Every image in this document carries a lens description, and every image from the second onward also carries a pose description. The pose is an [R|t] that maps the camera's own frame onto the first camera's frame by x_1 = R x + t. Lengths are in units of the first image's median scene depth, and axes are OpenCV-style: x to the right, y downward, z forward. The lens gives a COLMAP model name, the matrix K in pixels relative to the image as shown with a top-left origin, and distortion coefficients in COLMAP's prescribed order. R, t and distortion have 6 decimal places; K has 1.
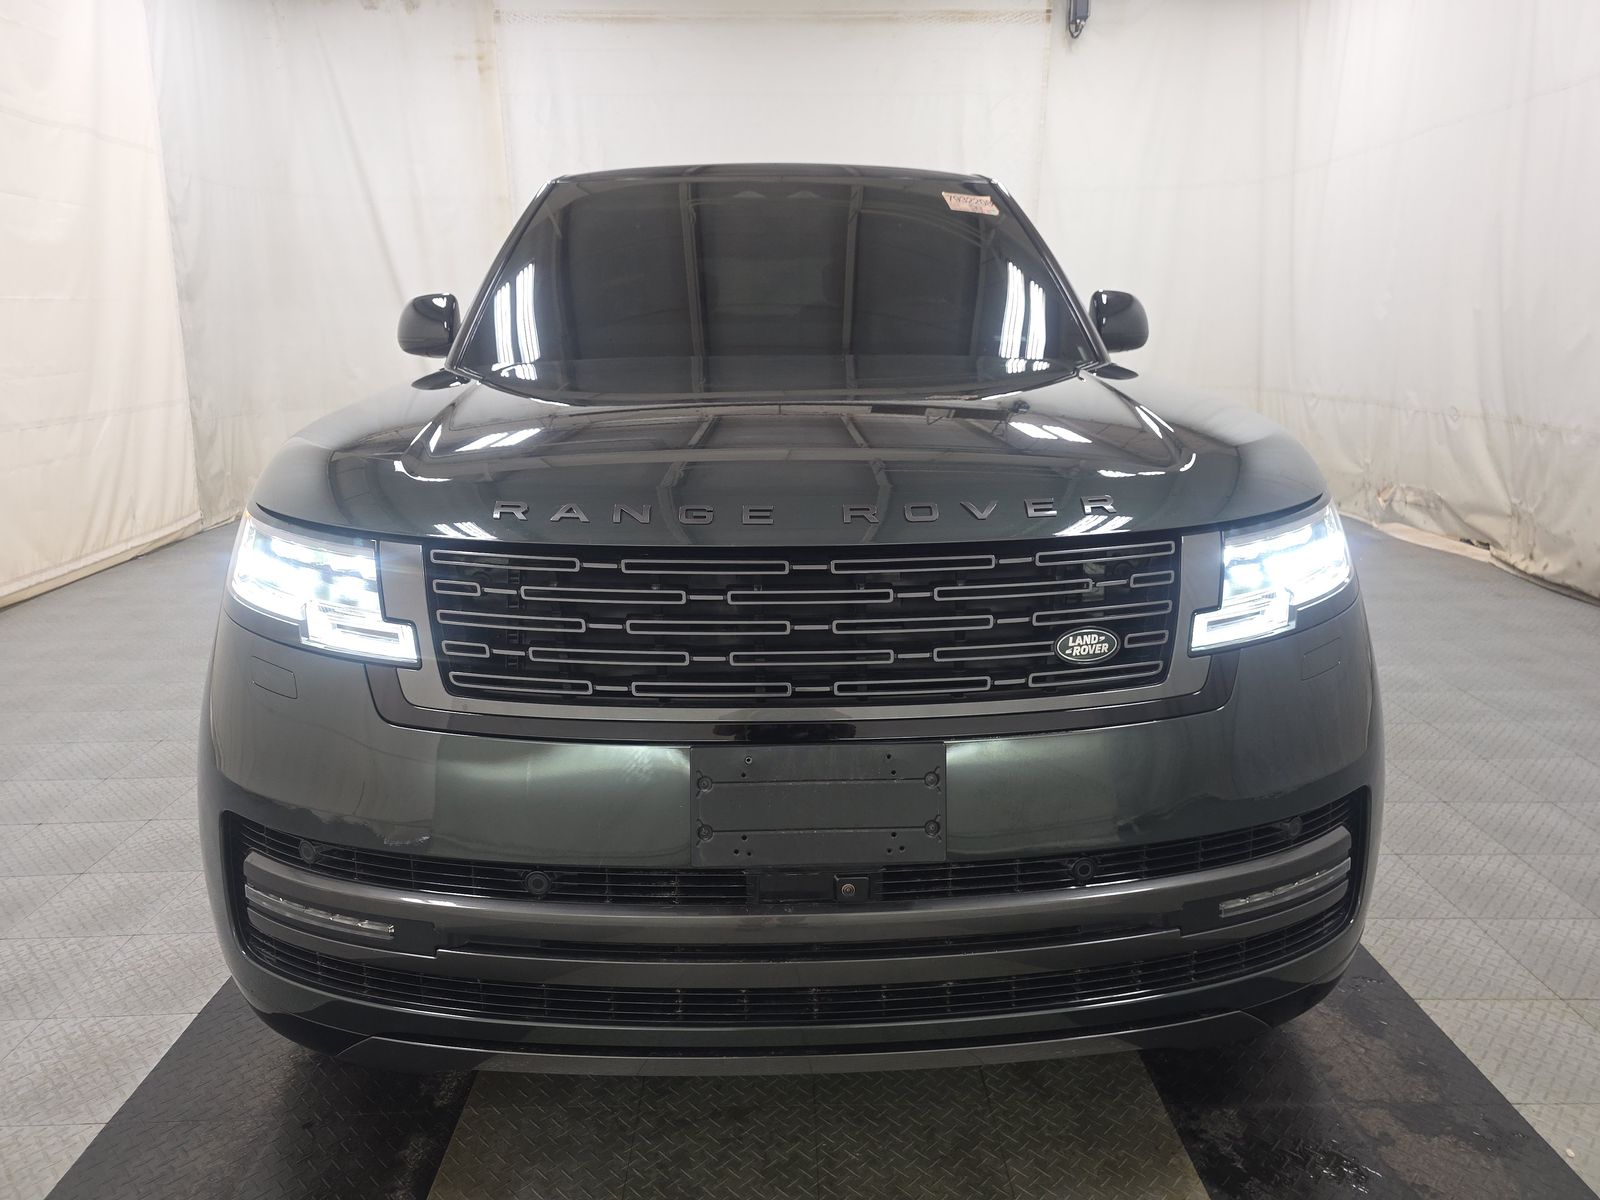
lens RADIAL K [[1115.0, 0, 790.3], [0, 1115.0, 600.9], [0, 0, 1]] dist [0.004227, -0.000184]
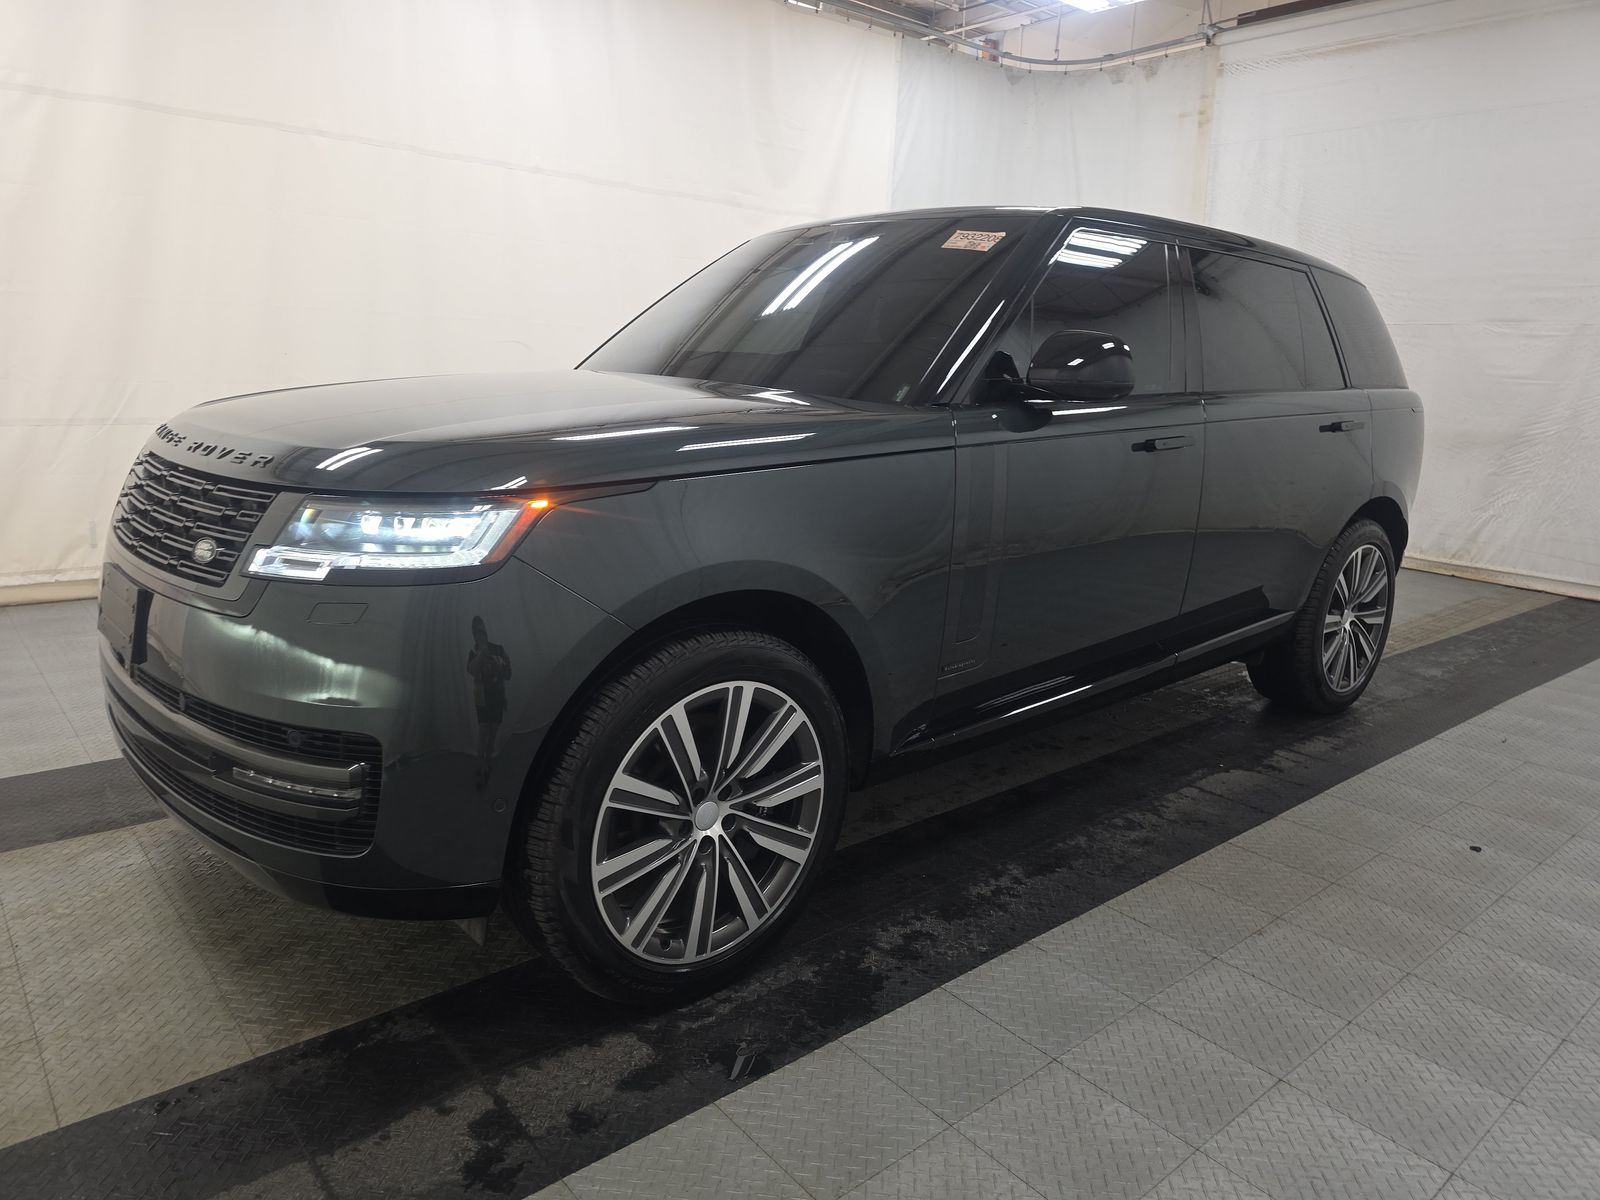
lens RADIAL K [[1115.0, 0, 790.3], [0, 1115.0, 600.9], [0, 0, 1]] dist [0.004227, -0.000184]
pose [[0.612312, 0.195008, -0.766189, 0.364170], [-0.230105, 0.971107, 0.063272, -0.032107], [0.756390, 0.137562, 0.639493, 0.127100]]
